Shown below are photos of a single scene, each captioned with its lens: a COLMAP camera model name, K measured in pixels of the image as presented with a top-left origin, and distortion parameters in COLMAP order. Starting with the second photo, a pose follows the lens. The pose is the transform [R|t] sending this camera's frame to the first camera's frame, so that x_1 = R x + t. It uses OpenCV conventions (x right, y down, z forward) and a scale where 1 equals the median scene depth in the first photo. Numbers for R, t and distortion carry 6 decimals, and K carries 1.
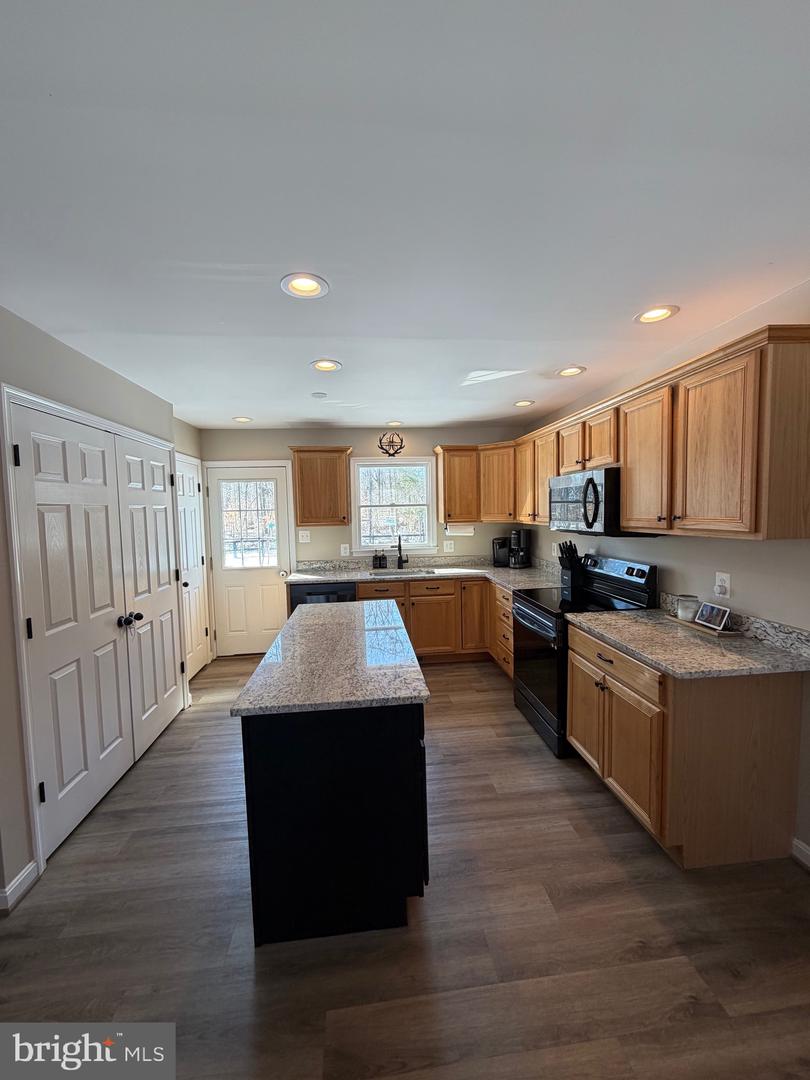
lens RADIAL K [[428.1, 0, 405.3], [0, 428.1, 537.7], [0, 0, 1]] dist [-0.001210, 0.000197]
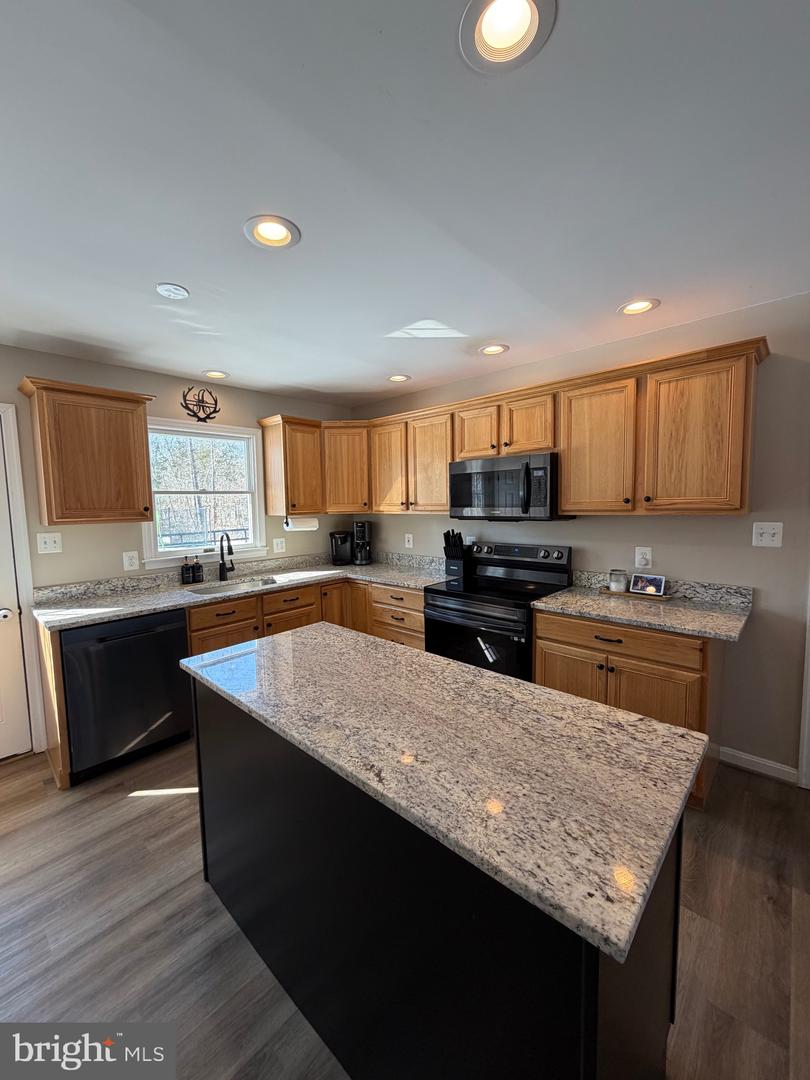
lens RADIAL K [[428.1, 0, 405.3], [0, 428.1, 537.7], [0, 0, 1]] dist [-0.001210, 0.000197]
pose [[0.753699, -0.048819, 0.655404, -0.276480], [0.046444, 0.998701, 0.020981, 0.000261], [-0.655576, 0.014626, 0.754987, 0.283126]]
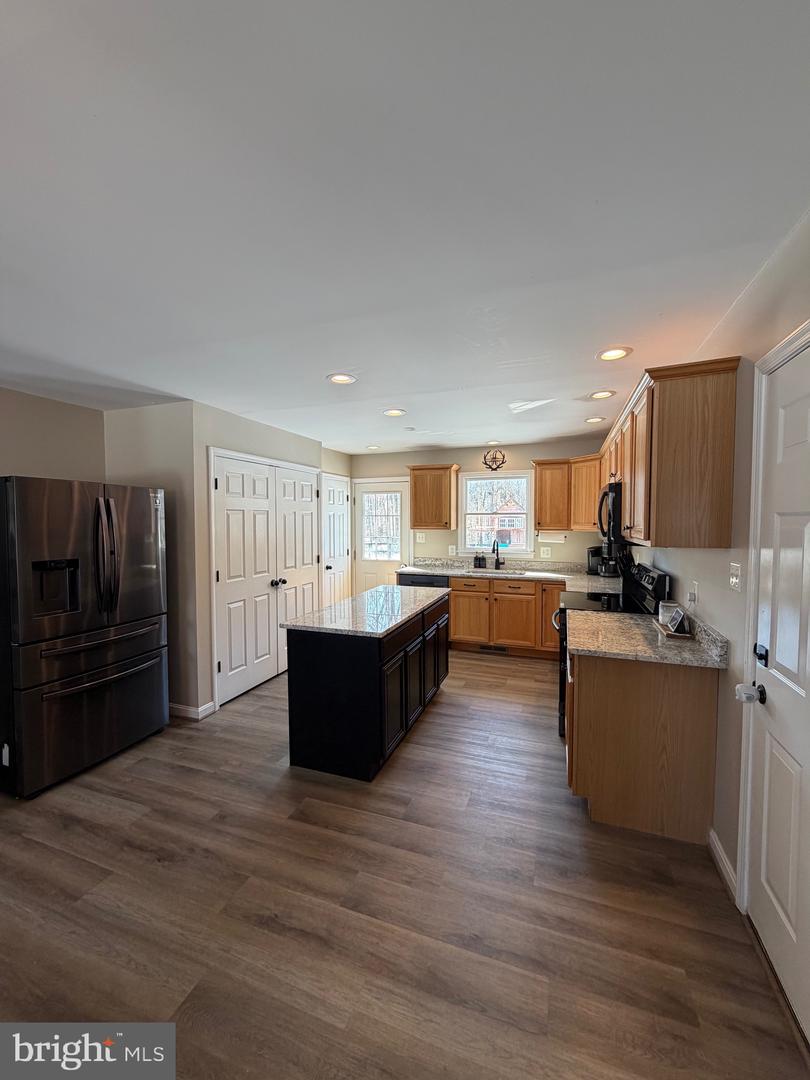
lens RADIAL K [[428.1, 0, 405.3], [0, 428.1, 537.7], [0, 0, 1]] dist [-0.001210, 0.000197]
pose [[0.897635, 0.040149, -0.438908, 0.292454], [-0.047382, 0.998862, -0.005533, 0.006996], [0.438186, 0.025763, 0.898515, -0.140362]]
